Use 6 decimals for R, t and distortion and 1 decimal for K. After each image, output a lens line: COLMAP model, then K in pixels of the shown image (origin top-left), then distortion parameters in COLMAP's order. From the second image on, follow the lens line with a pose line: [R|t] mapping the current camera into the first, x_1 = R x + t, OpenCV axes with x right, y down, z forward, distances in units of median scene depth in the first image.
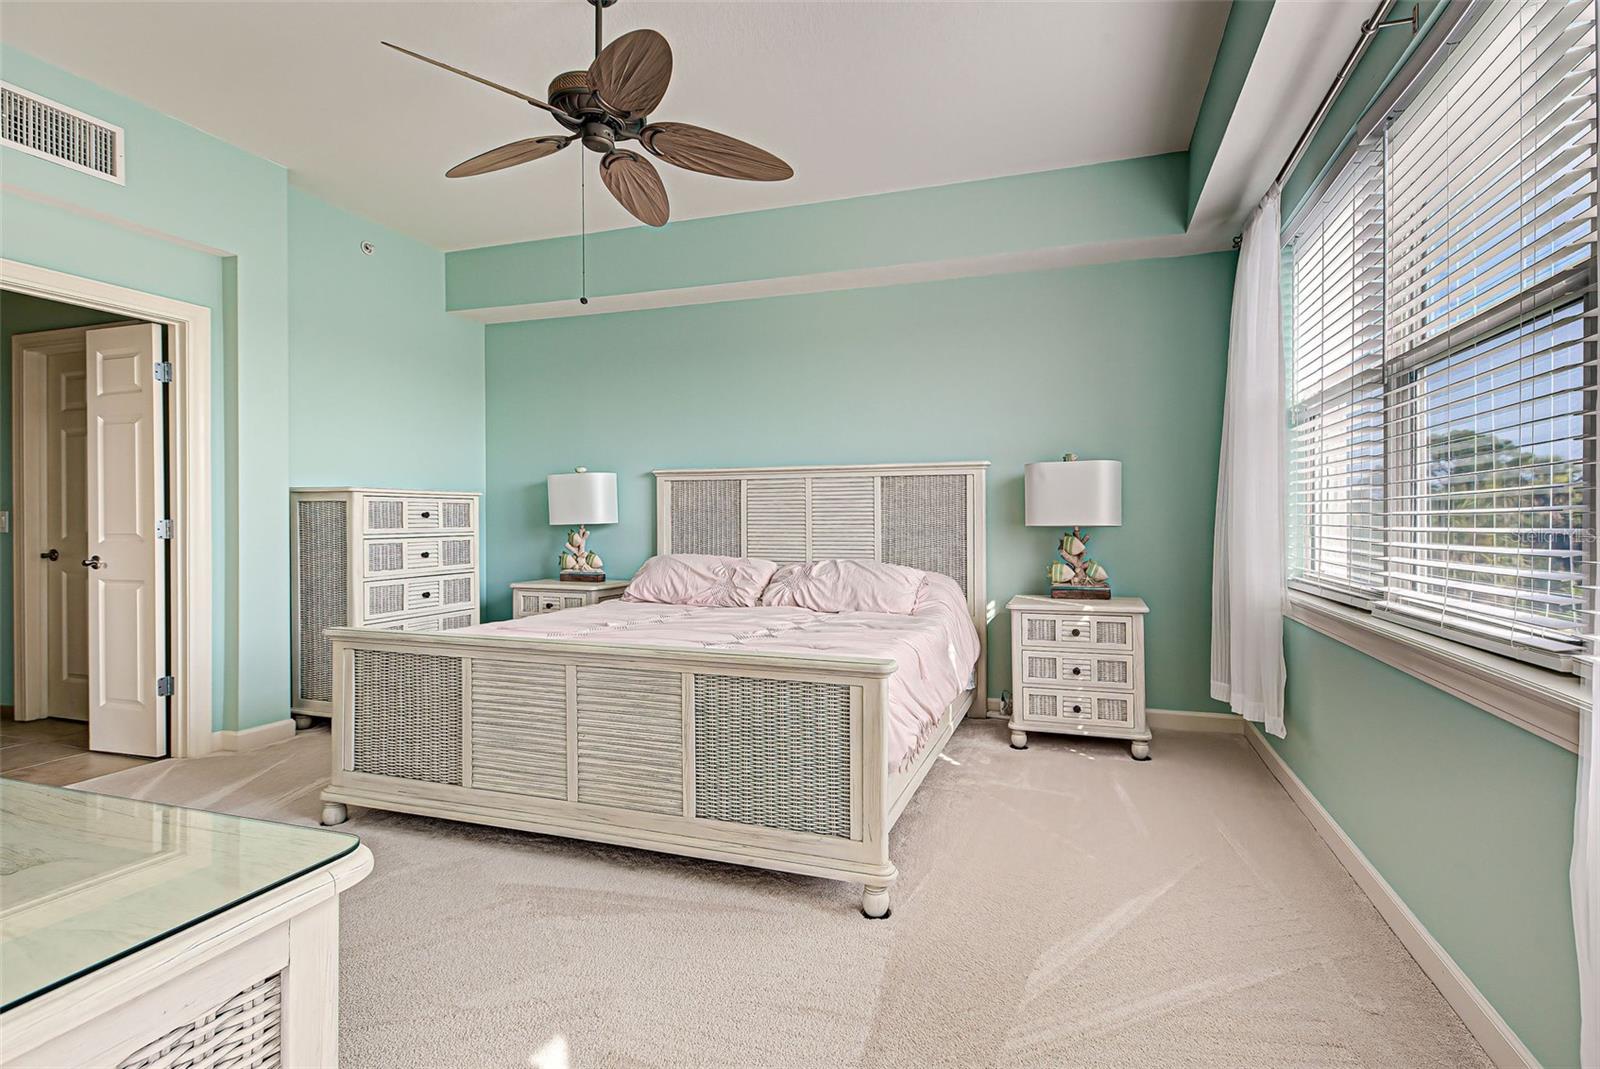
lens RADIAL K [[771.1, 0, 796.5], [0, 771.1, 515.7], [0, 0, 1]] dist [0.021489, -0.005637]
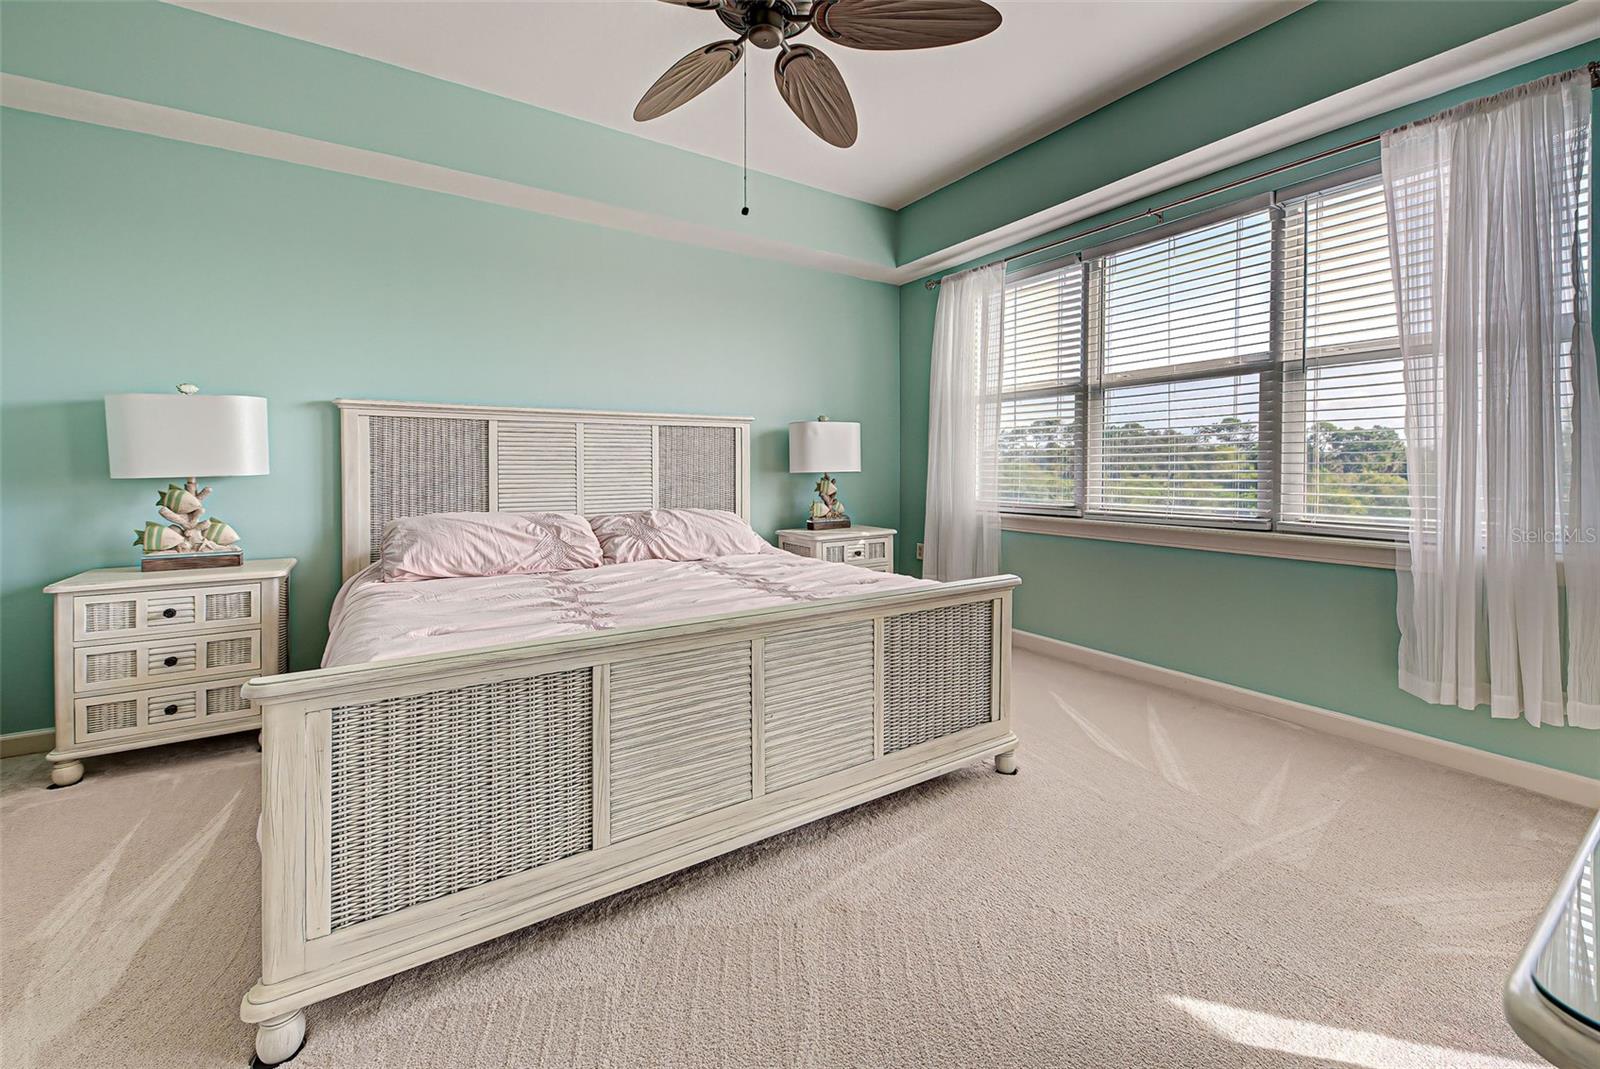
lens RADIAL K [[693.8, 0, 801.8], [0, 693.8, 503.3], [0, 0, 1]] dist [0.003293, 0.000240]
pose [[0.580621, -0.041022, 0.813140, -0.584047], [0.000929, 0.998763, 0.049723, 0.006707], [-0.814173, -0.028114, 0.579941, 0.356236]]
